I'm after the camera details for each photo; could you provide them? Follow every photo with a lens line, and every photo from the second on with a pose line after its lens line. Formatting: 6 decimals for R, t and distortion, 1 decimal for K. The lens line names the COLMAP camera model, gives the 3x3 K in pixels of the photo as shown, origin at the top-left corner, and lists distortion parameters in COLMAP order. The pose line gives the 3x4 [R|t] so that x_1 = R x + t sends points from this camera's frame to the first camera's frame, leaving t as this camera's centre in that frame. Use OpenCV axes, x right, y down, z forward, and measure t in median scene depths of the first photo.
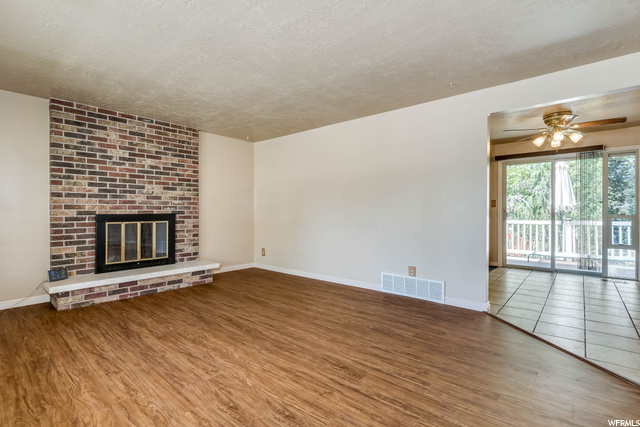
lens RADIAL K [[306.4, 0, 320.0], [0, 306.4, 213.5], [0, 0, 1]] dist [0.006187, -0.000925]
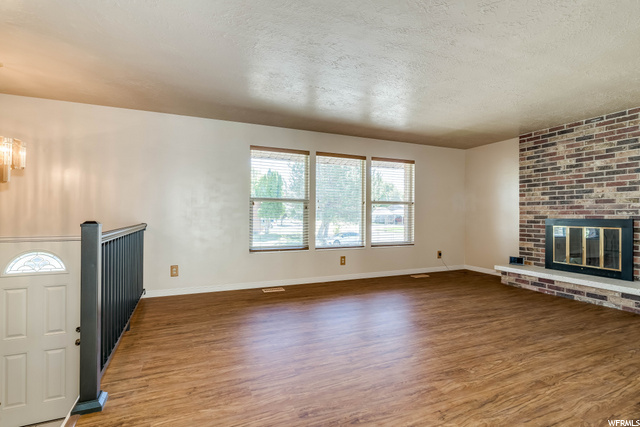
lens RADIAL K [[306.4, 0, 320.0], [0, 306.4, 213.5], [0, 0, 1]] dist [0.006187, -0.000925]
pose [[-0.432386, -0.005065, -0.901674, 0.767570], [-0.010089, 0.999949, -0.000779, -0.007204], [0.901632, 0.008761, -0.432415, 0.757562]]
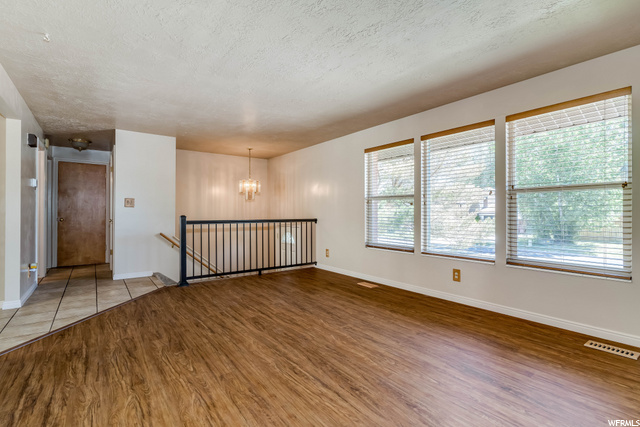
lens RADIAL K [[306.4, 0, 320.0], [0, 306.4, 213.5], [0, 0, 1]] dist [0.006187, -0.000925]
pose [[-0.974856, 0.003082, 0.222813, -0.298430], [0.004621, 0.999969, 0.006387, -0.005769], [-0.222786, 0.007256, -0.974840, 1.313576]]
